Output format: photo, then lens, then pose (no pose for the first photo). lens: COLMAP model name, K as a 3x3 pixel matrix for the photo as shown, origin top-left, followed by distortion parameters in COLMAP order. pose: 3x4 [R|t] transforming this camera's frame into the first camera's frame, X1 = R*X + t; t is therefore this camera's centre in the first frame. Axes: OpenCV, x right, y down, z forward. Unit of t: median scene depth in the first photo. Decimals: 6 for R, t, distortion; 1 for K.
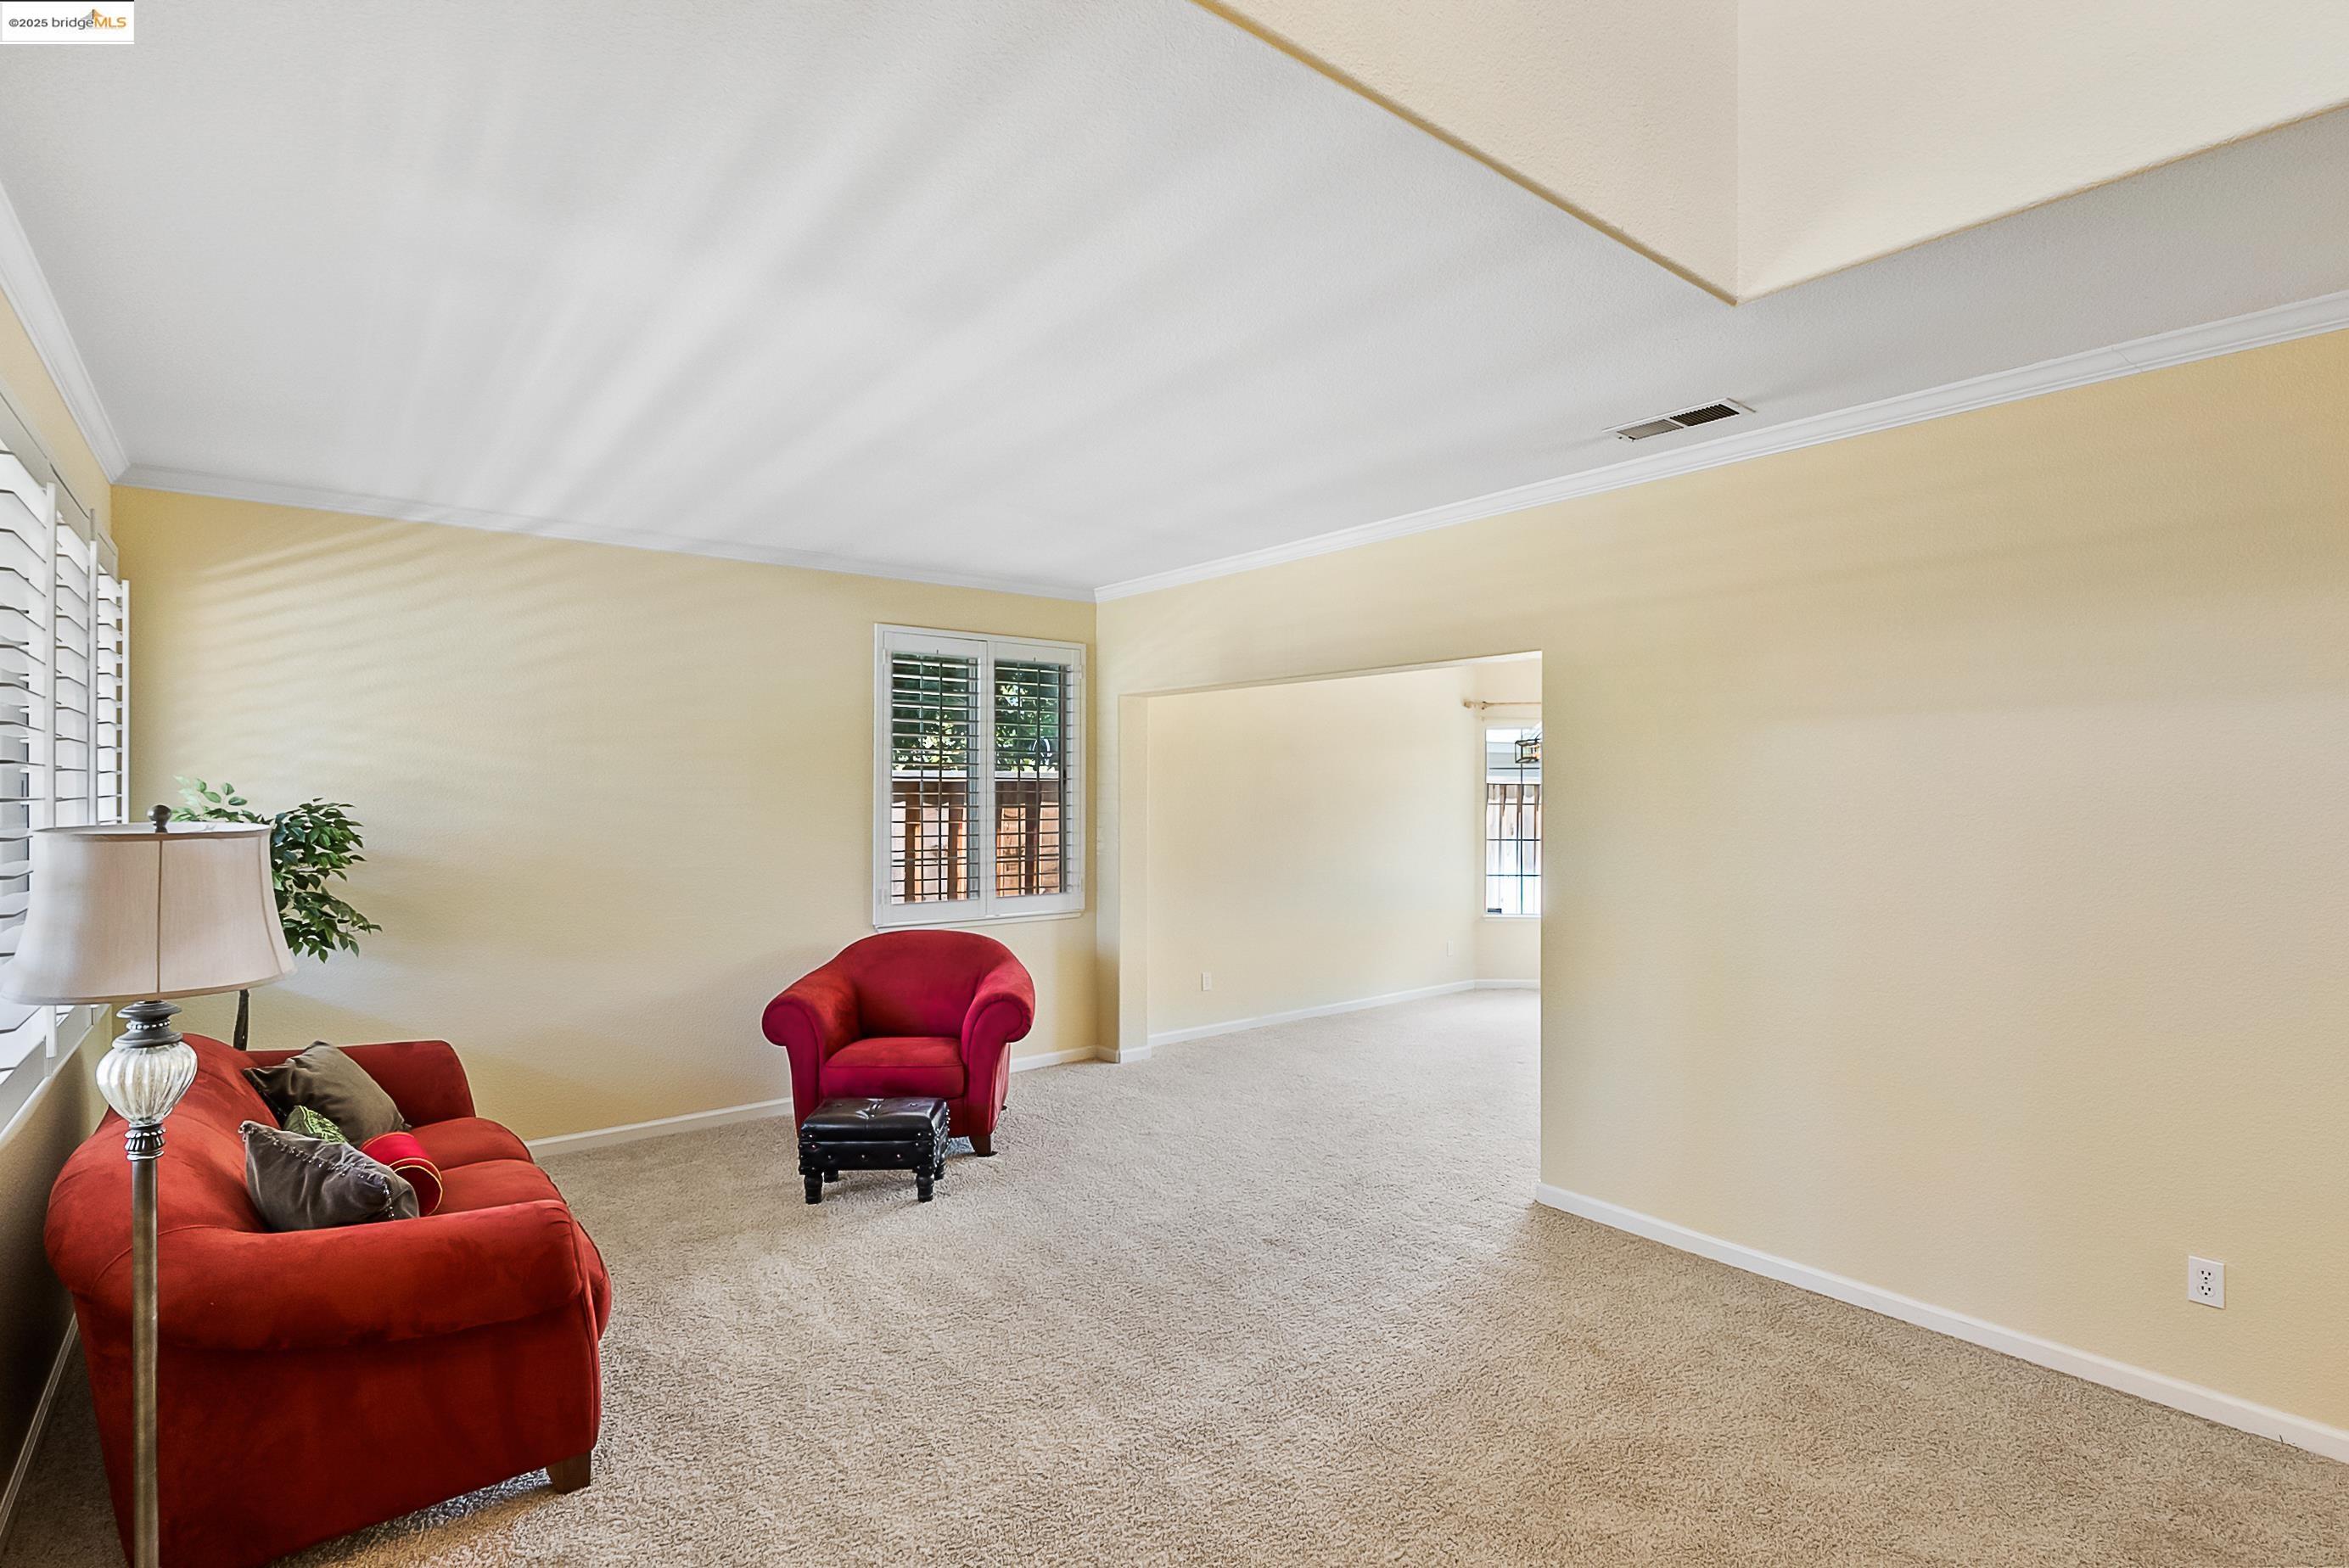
lens RADIAL K [[1158.9, 0, 1175.8], [0, 1158.9, 785.3], [0, 0, 1]] dist [-0.000397, -0.001446]
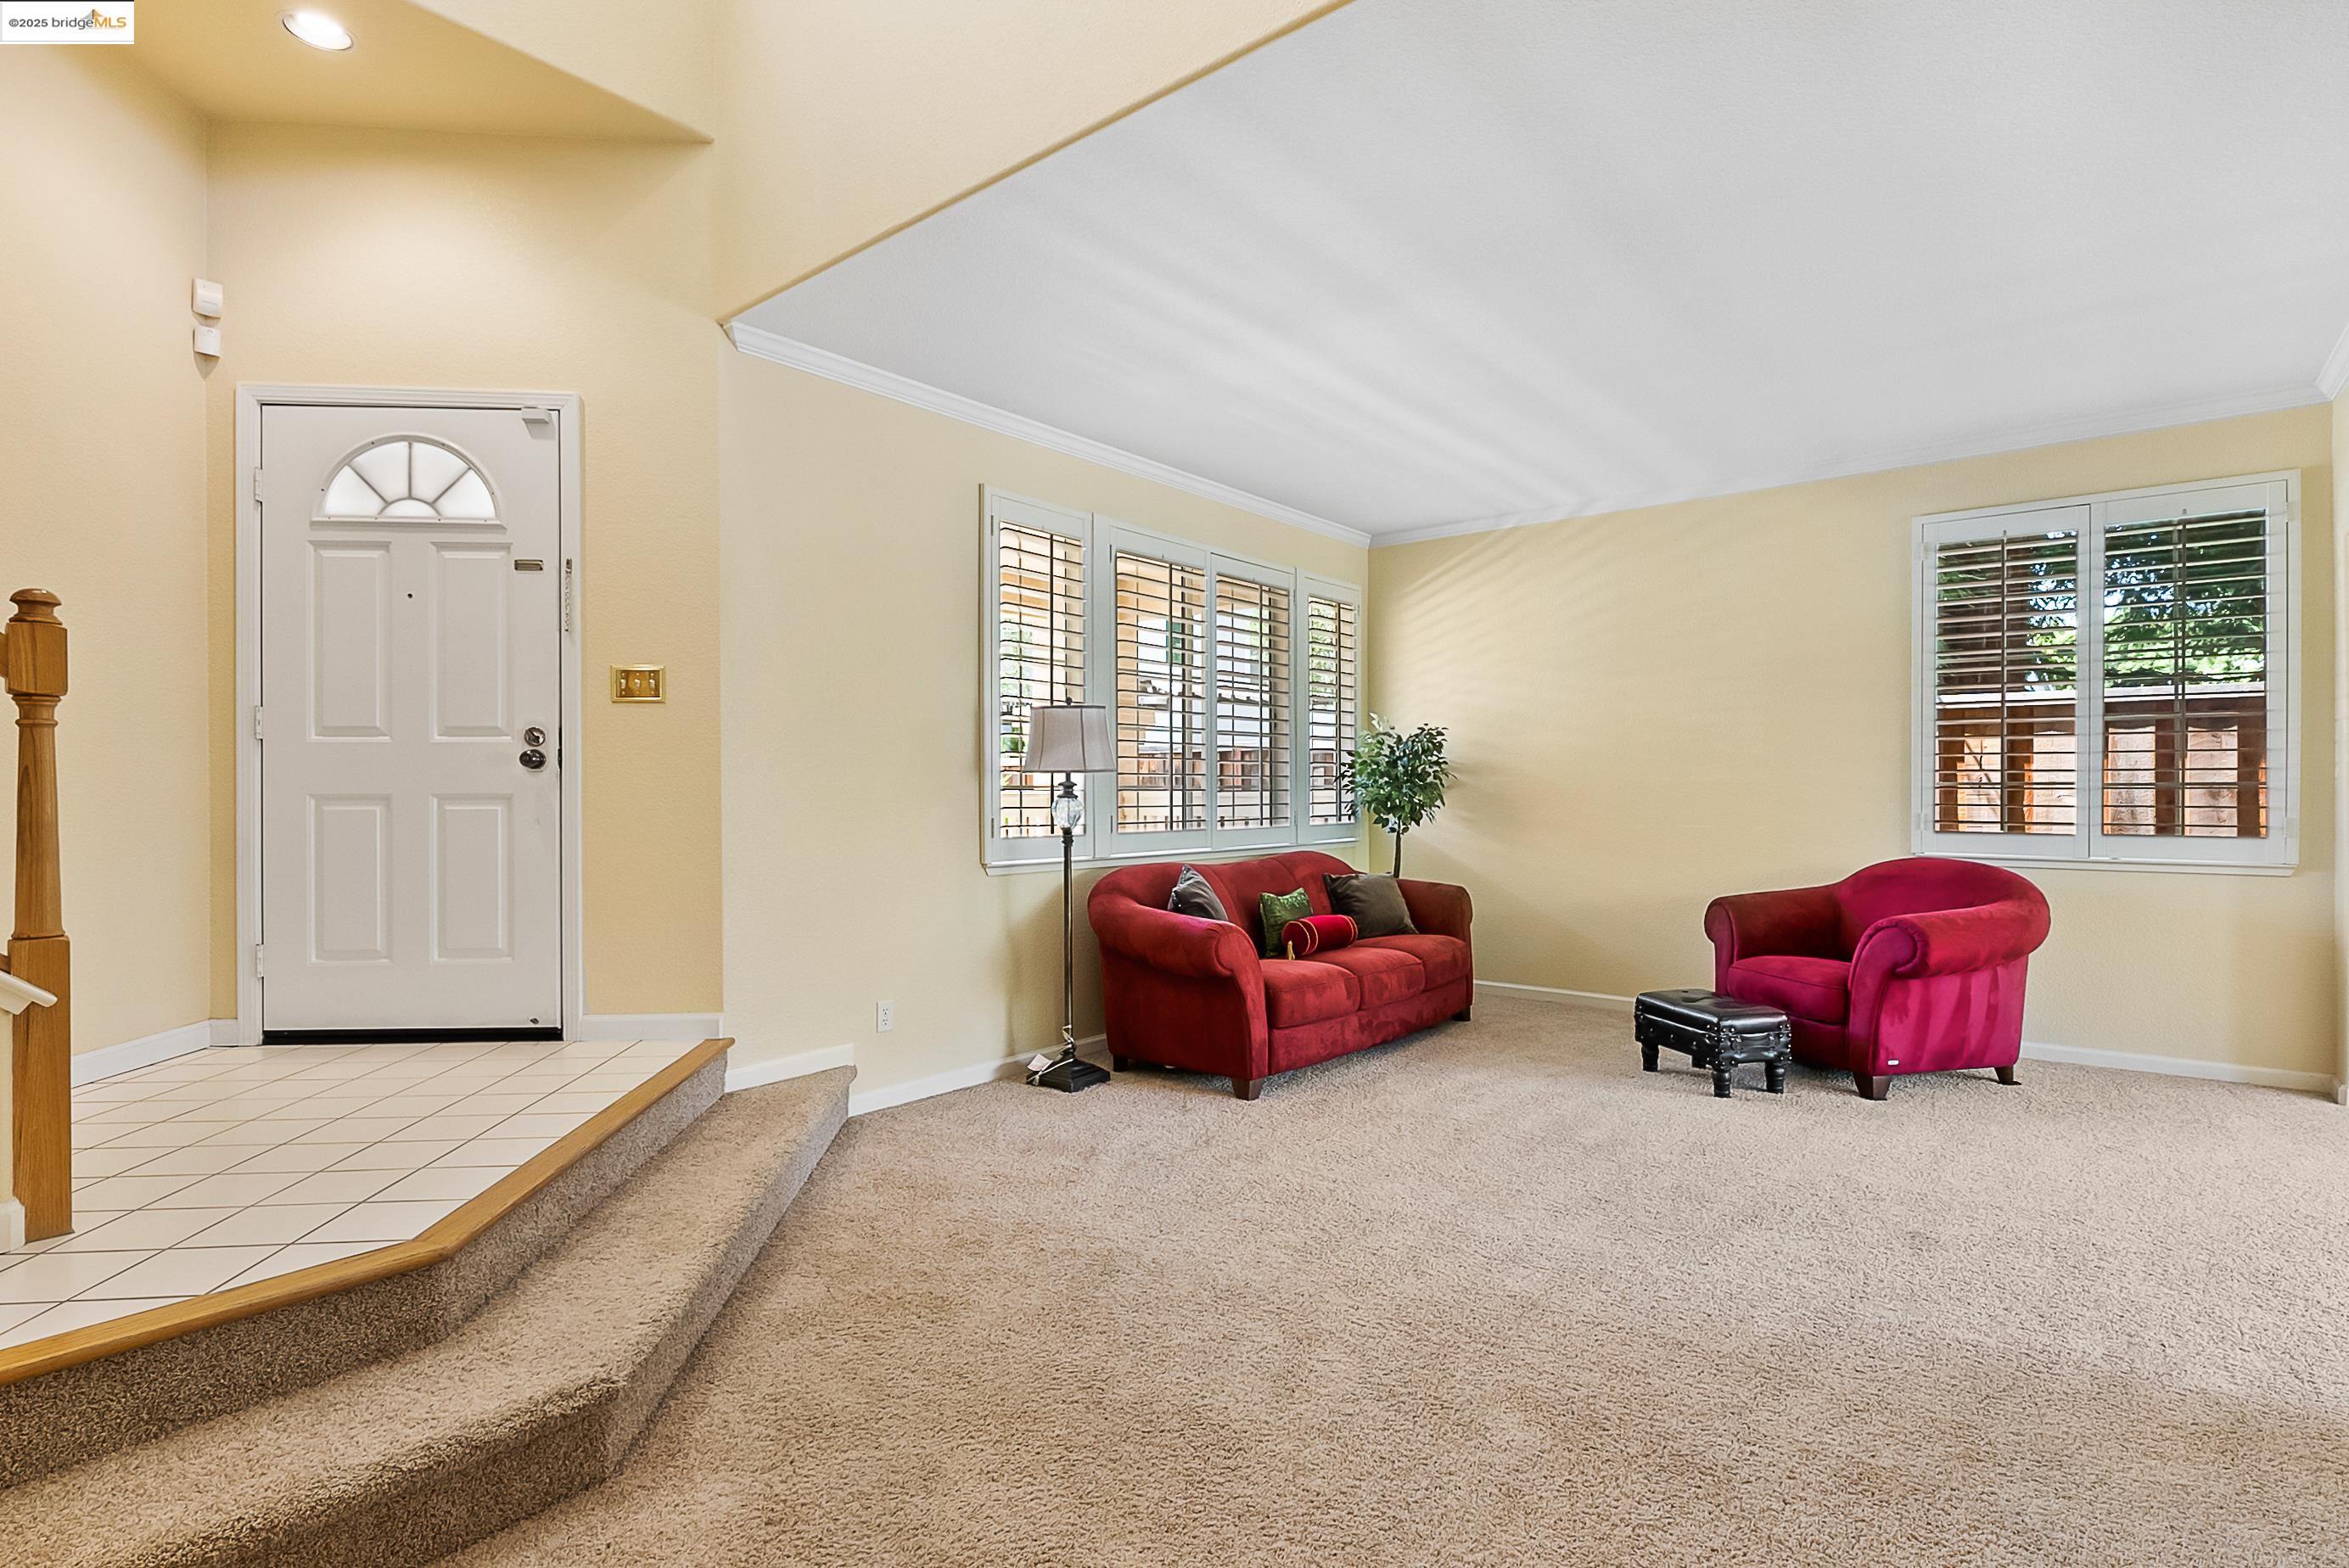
lens RADIAL K [[1158.9, 0, 1174.4], [0, 1158.9, 789.5], [0, 0, 1]] dist [-0.000397, -0.001446]
pose [[0.191202, 0.000474, -0.981551, 0.555880], [0.000478, 1.000000, 0.000576, 0.077218], [0.981551, -0.000579, 0.191202, 0.287607]]
